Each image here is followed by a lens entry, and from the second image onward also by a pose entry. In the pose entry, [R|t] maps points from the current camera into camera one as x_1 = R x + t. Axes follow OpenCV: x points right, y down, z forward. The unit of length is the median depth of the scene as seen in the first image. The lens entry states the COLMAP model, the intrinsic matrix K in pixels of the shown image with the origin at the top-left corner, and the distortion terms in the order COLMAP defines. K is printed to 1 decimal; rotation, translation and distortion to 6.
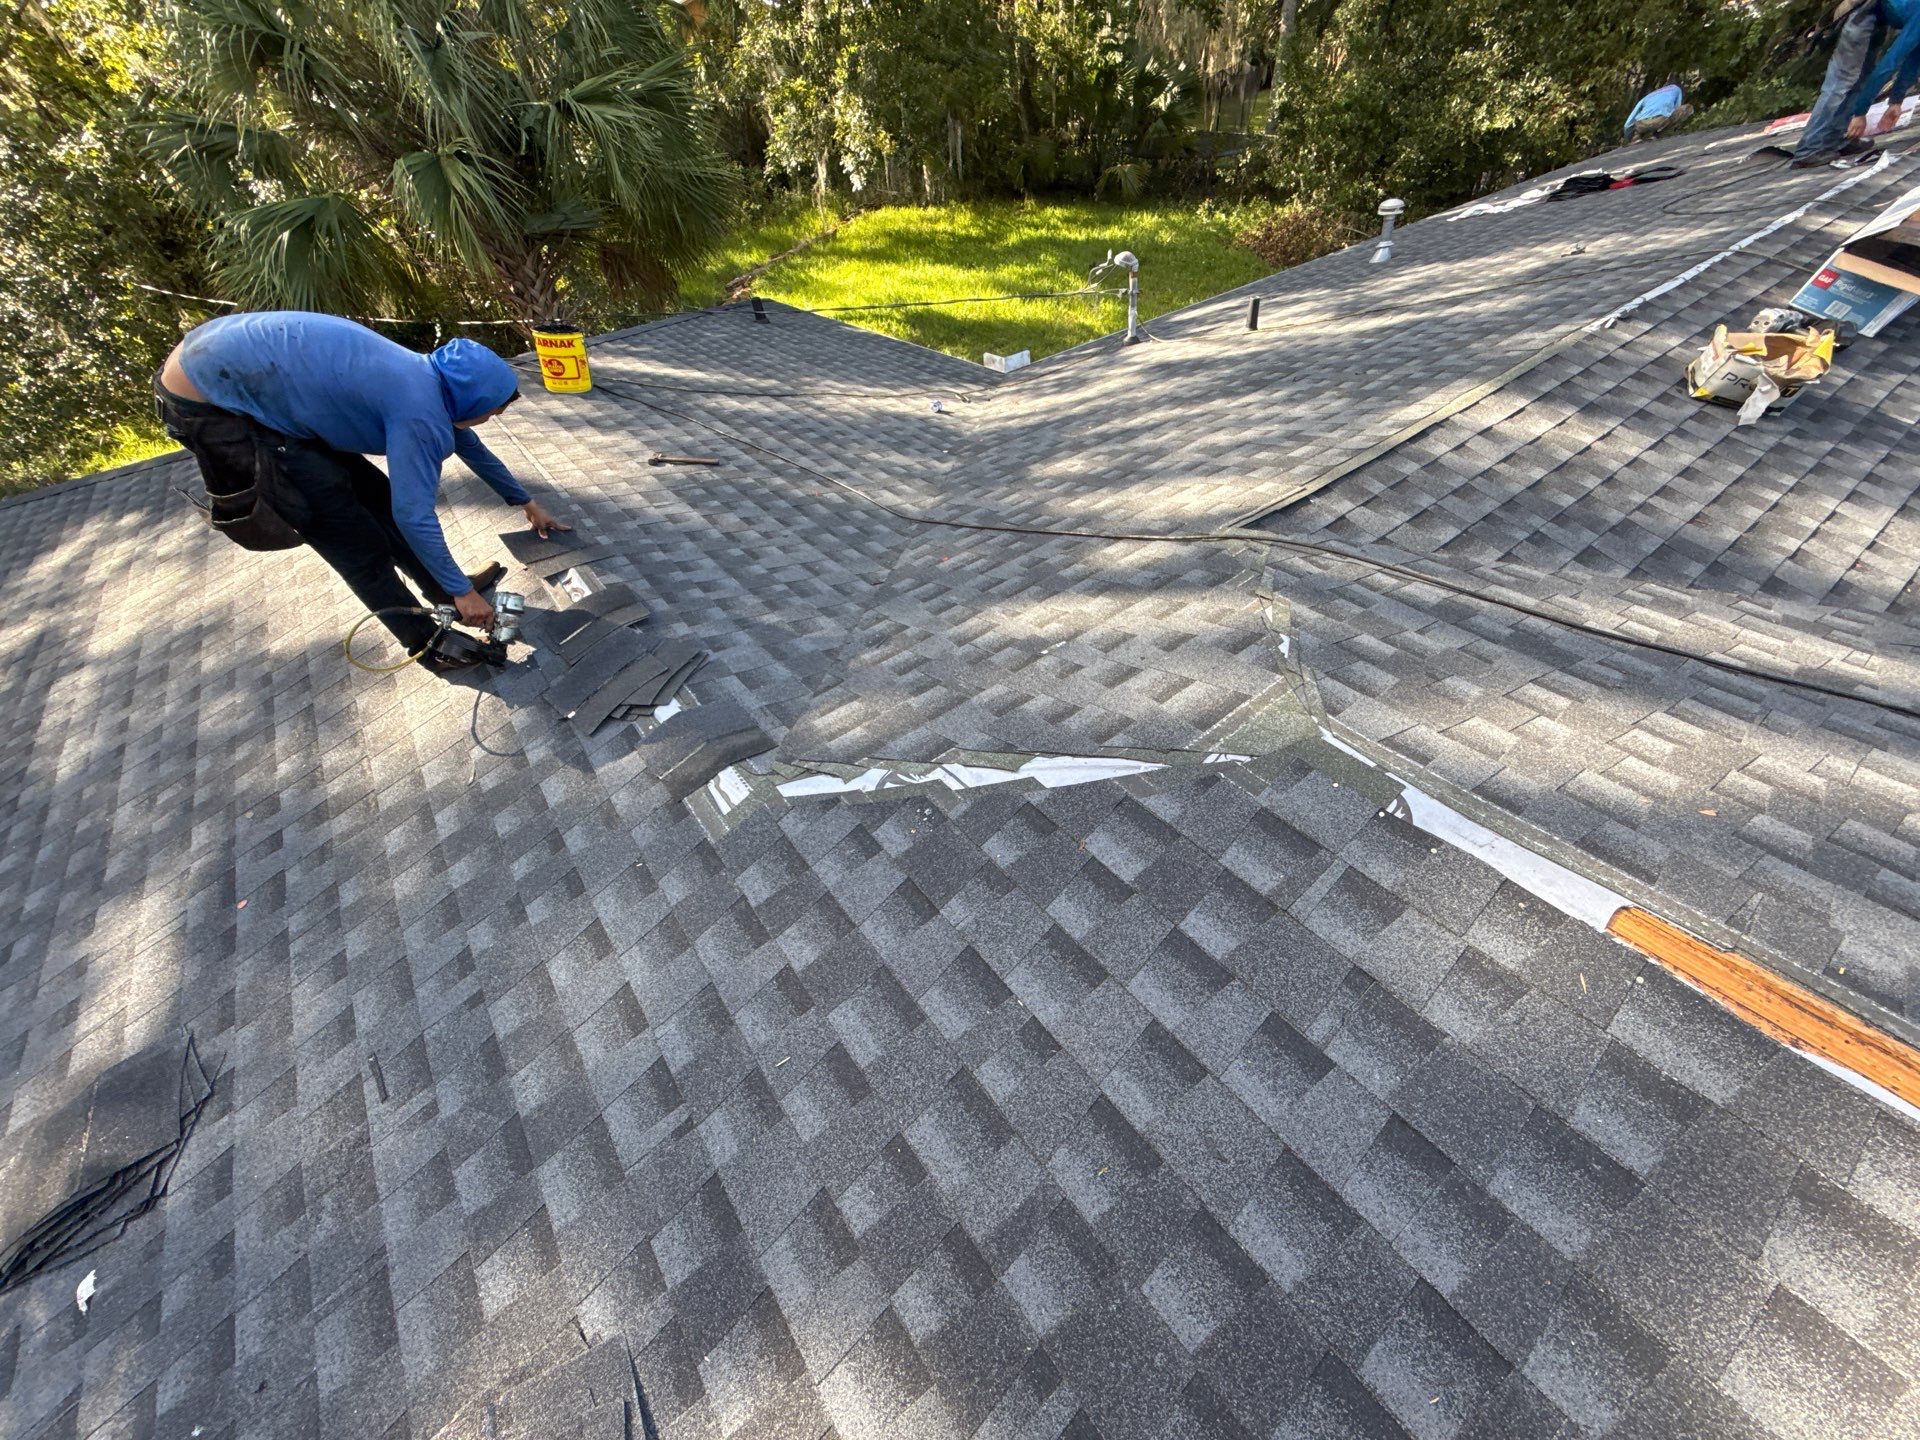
lens RADIAL K [[753.5, 0, 960.0], [0, 753.5, 720.0], [0, 0, 1]] dist [0.005118, 0.000052]
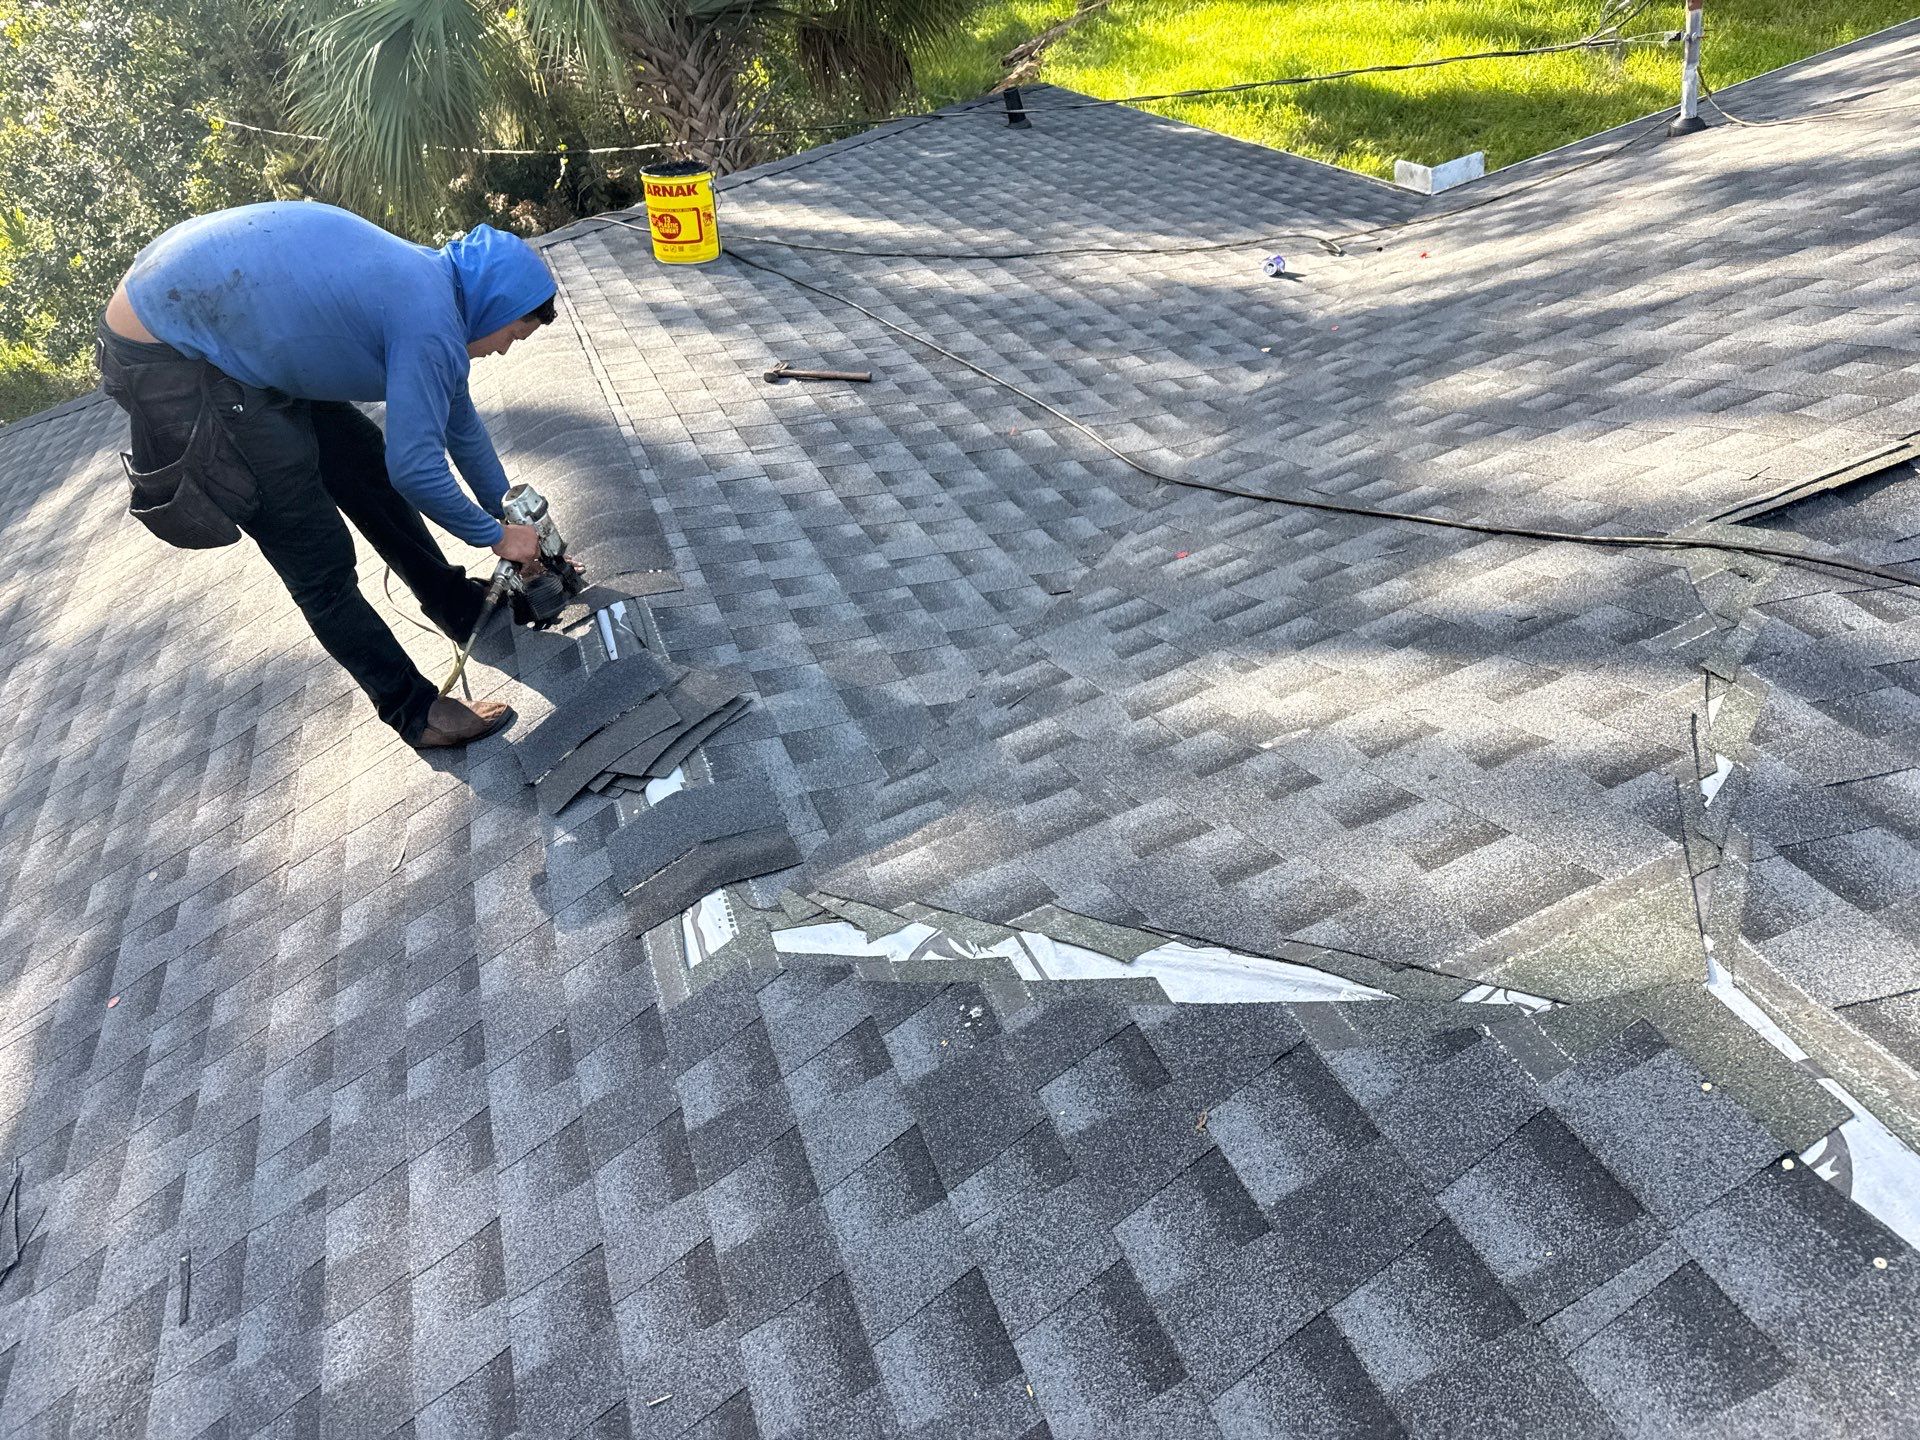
lens RADIAL K [[1327.0, 0, 960.0], [0, 1327.0, 720.0], [0, 0, 1]] dist [0.122022, -0.166461]
pose [[0.950113, 0.076544, -0.302368, 0.128048], [-0.092826, 0.994885, -0.039827, -0.032577], [0.297773, 0.065908, 0.952359, -0.002024]]
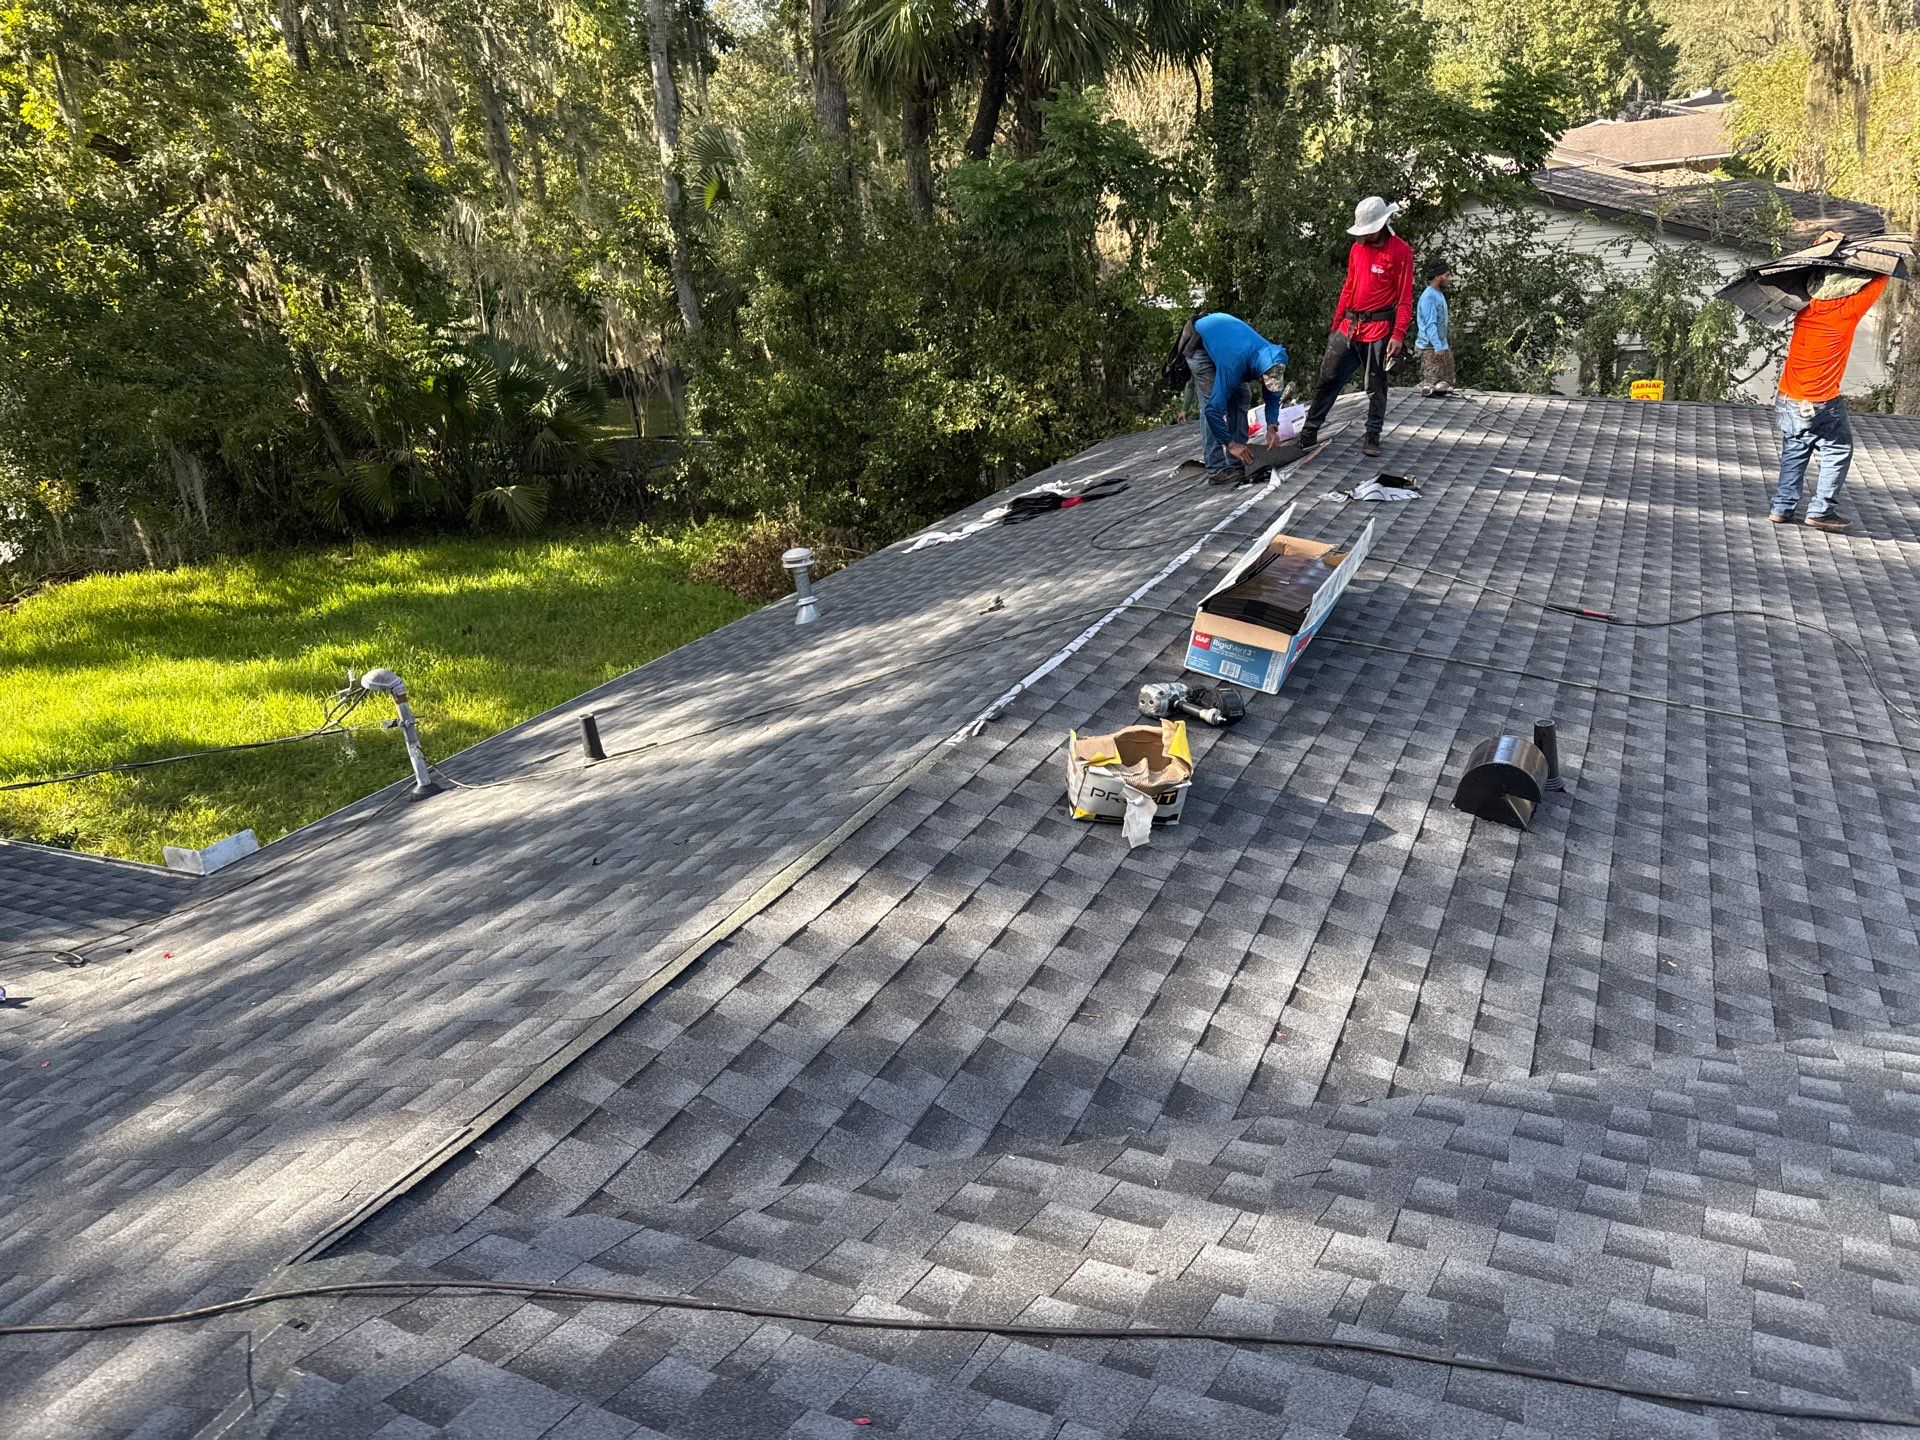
lens RADIAL K [[1327.0, 0, 960.0], [0, 1327.0, 720.0], [0, 0, 1]] dist [0.122022, -0.166461]
pose [[0.898647, -0.148347, 0.412828, 0.344081], [0.309771, 0.880940, -0.357752, -0.082925], [-0.310605, 0.449375, 0.837608, -0.089019]]
